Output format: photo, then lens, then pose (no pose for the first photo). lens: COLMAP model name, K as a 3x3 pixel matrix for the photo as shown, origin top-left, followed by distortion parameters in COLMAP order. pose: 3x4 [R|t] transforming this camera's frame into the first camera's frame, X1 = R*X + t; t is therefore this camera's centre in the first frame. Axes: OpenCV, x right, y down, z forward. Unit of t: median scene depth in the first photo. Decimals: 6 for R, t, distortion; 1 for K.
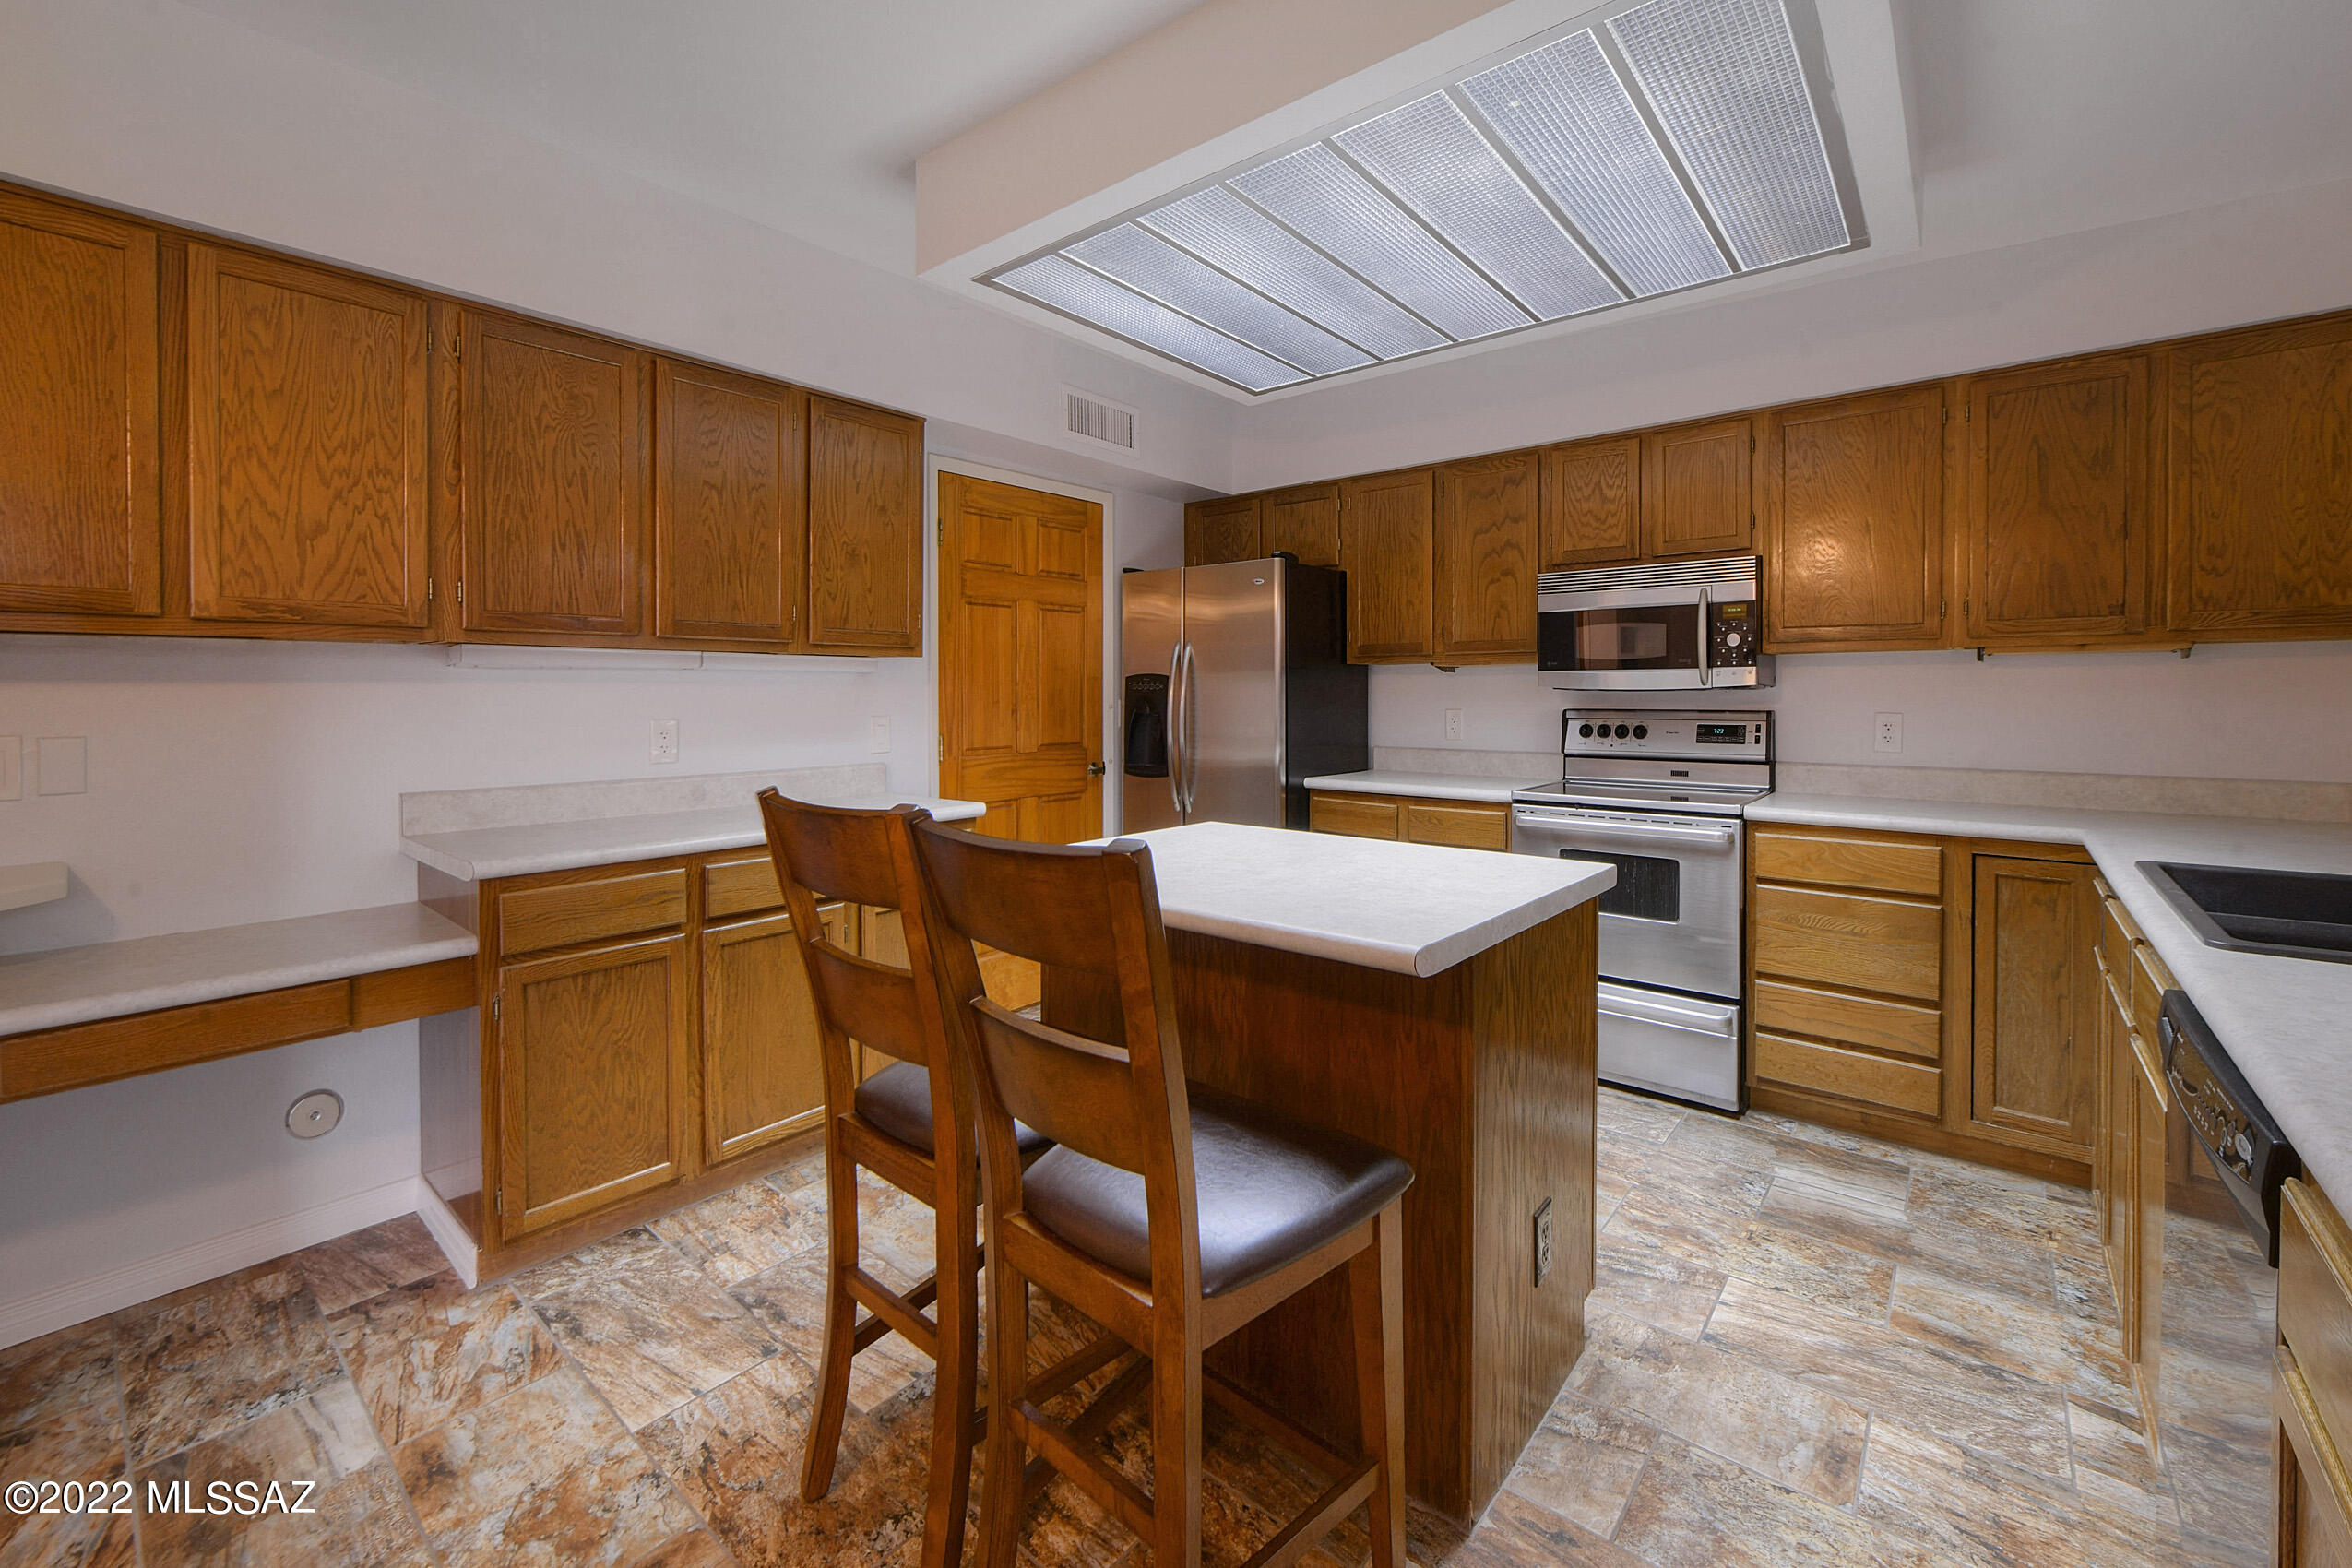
lens RADIAL K [[966.2, 0, 1241.6], [0, 966.2, 707.0], [0, 0, 1]] dist [-0.006792, -0.000407]
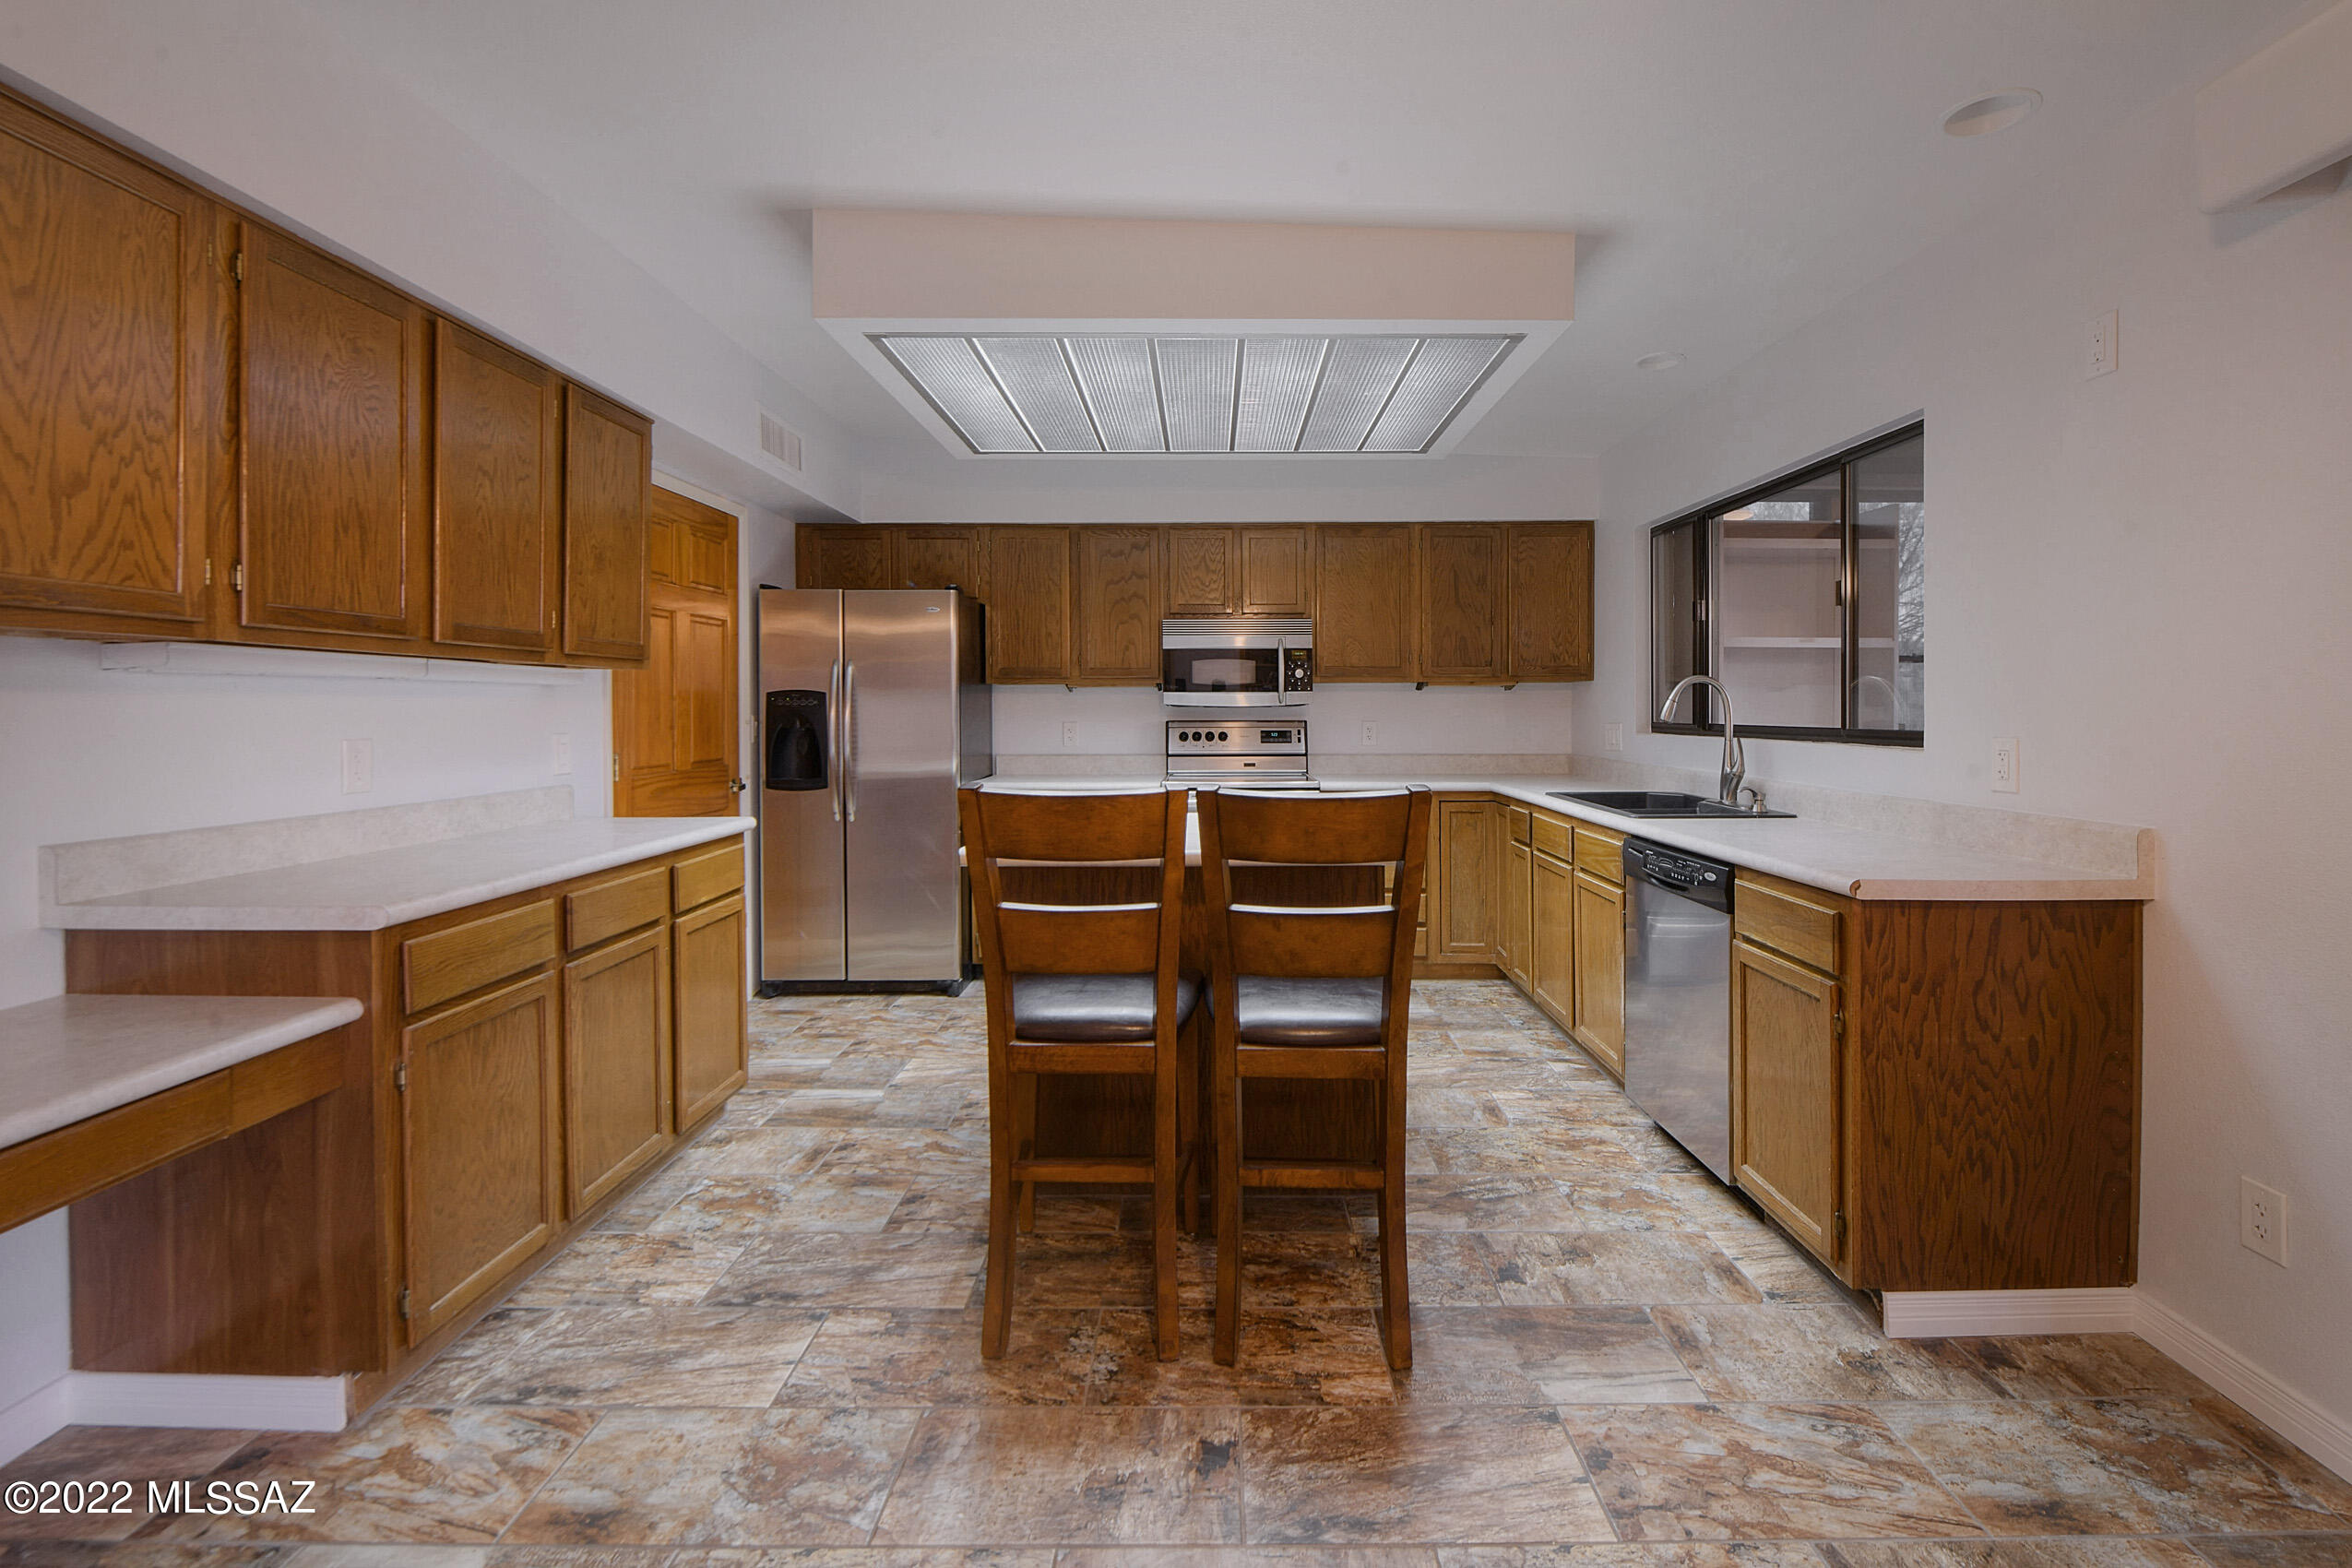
lens RADIAL K [[919.0, 0, 1212.3], [0, 919.0, 717.2], [0, 0, 1]] dist [-0.004070, -0.000488]
pose [[0.792050, -0.004444, 0.610440, -0.615214], [0.008369, 0.999959, -0.003580, 0.003342], [-0.610399, 0.007944, 0.792054, -0.073422]]
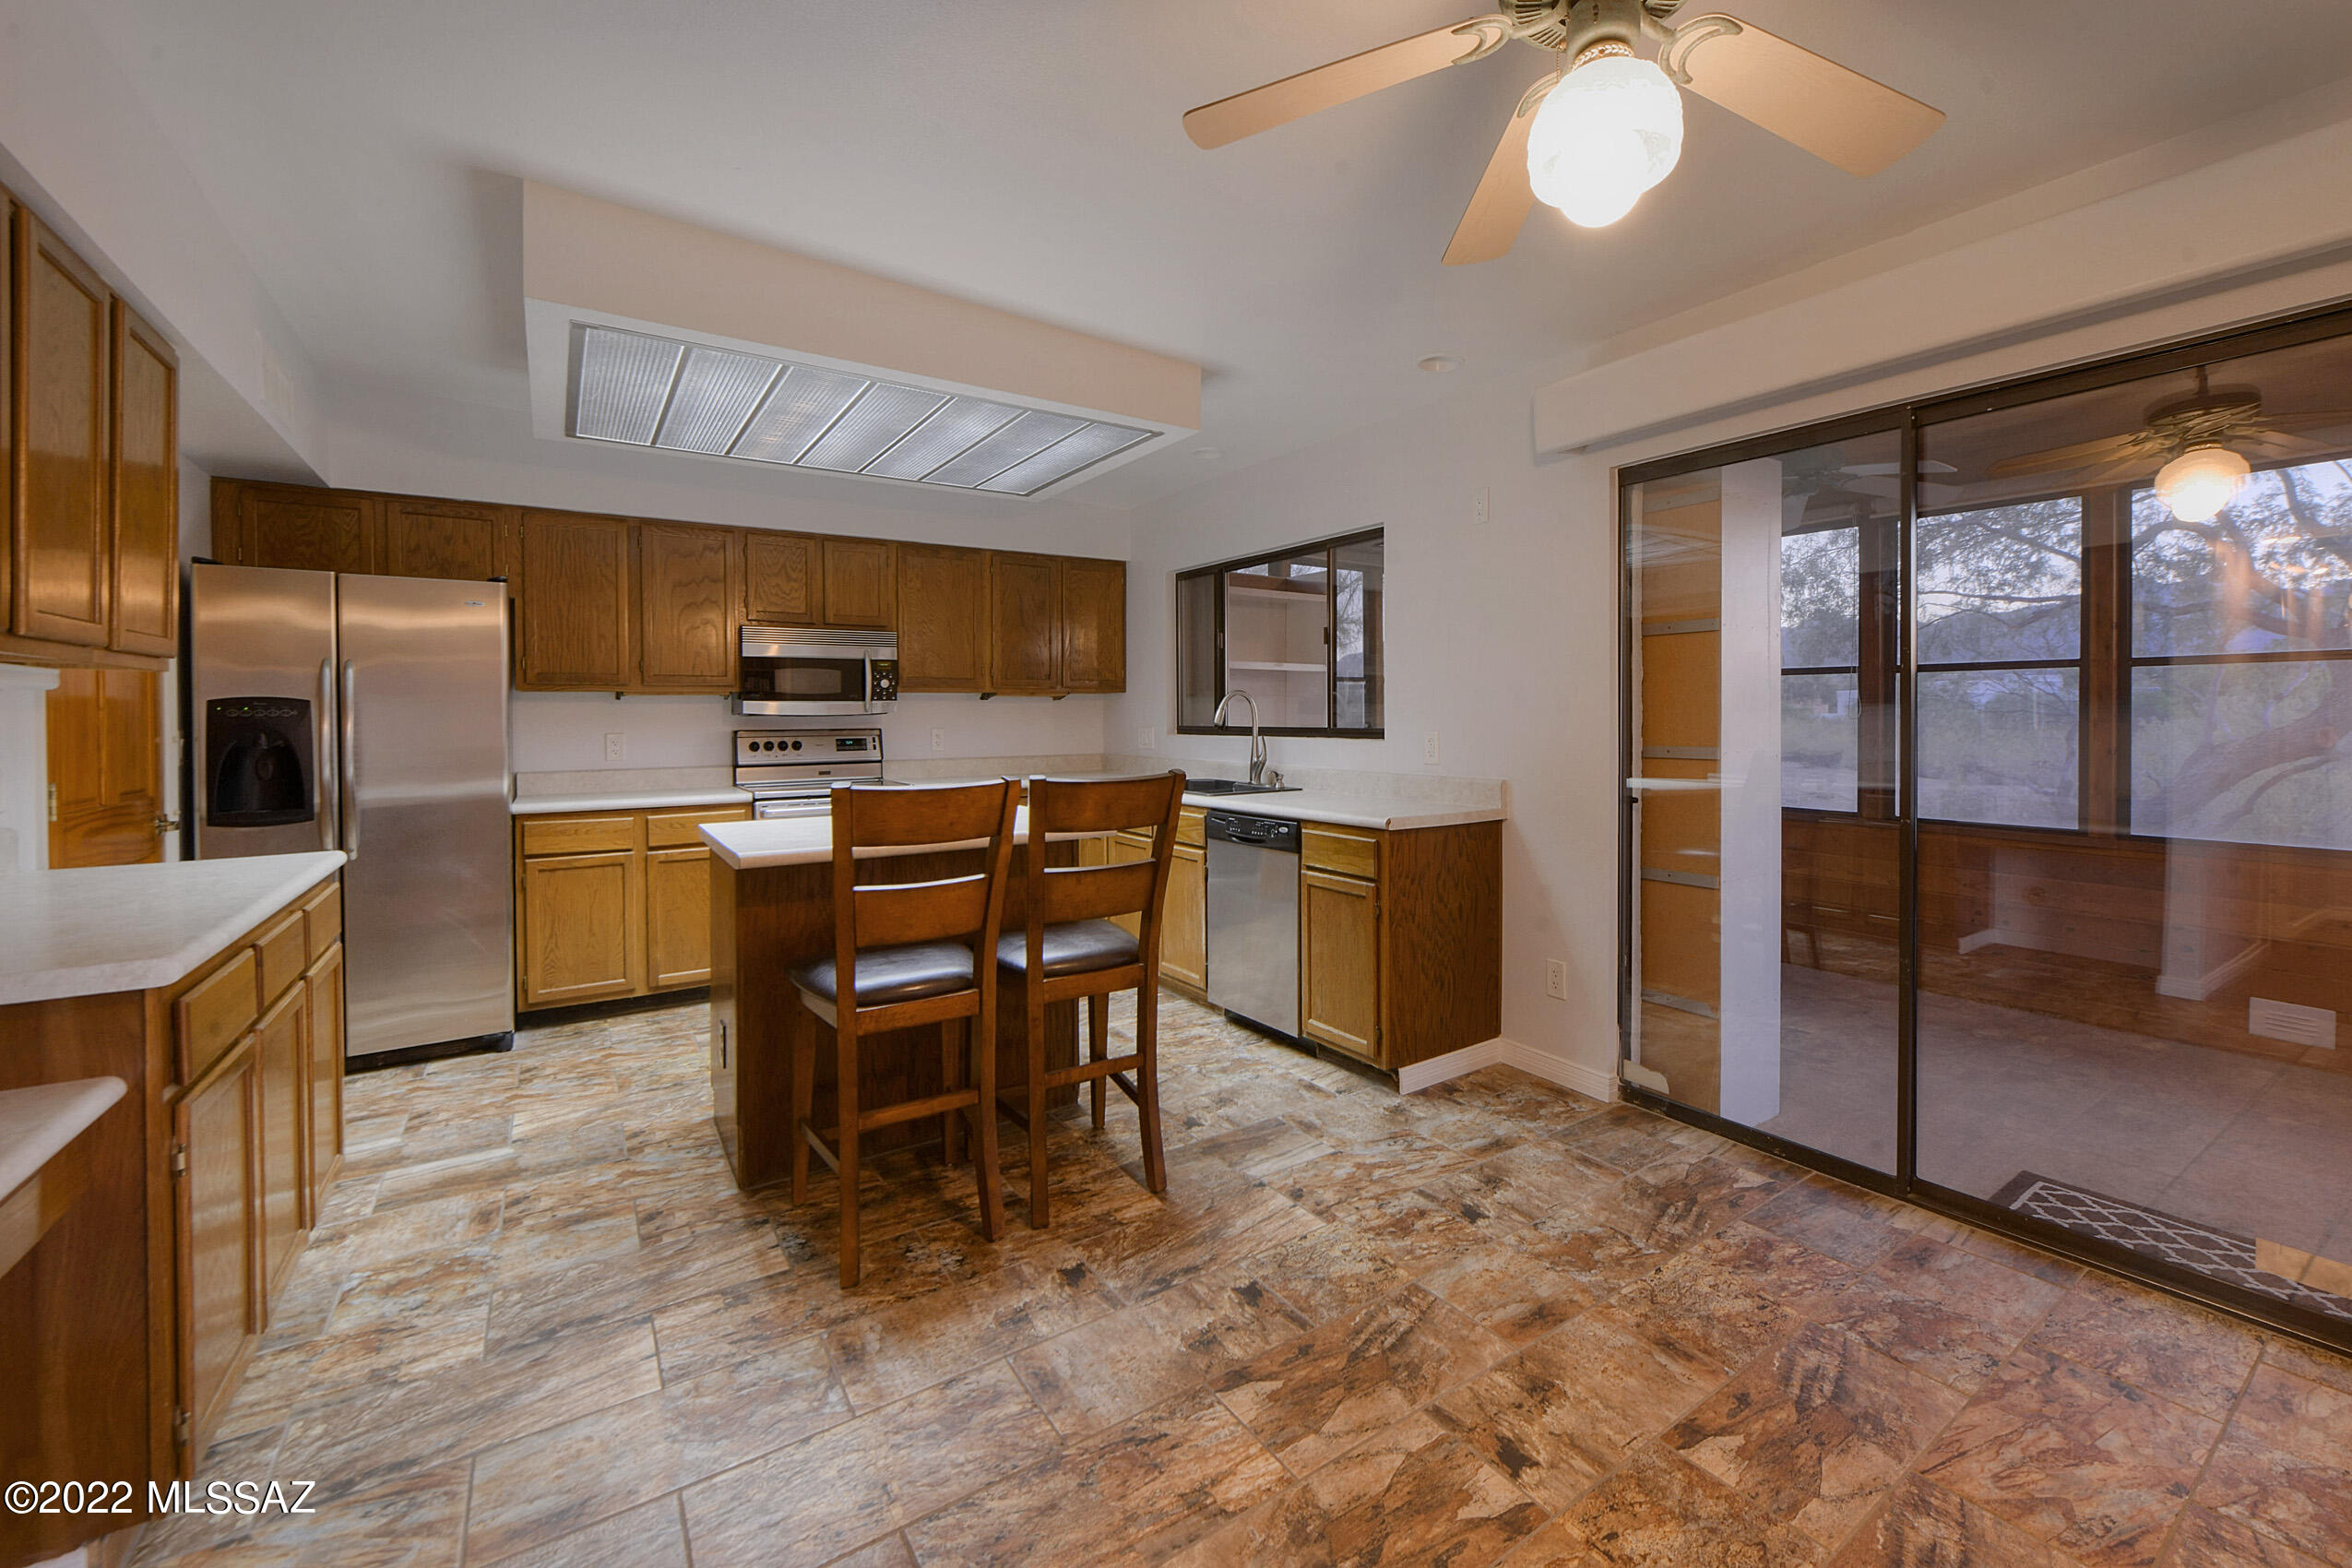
lens RADIAL K [[942.3, 0, 1163.1], [0, 942.3, 738.1], [0, 0, 1]] dist [0.001573, -0.003546]
pose [[0.335735, -0.023753, 0.941657, -1.031356], [0.020519, 0.999629, 0.017900, 0.001842], [-0.941733, 0.013312, 0.336098, 0.060785]]
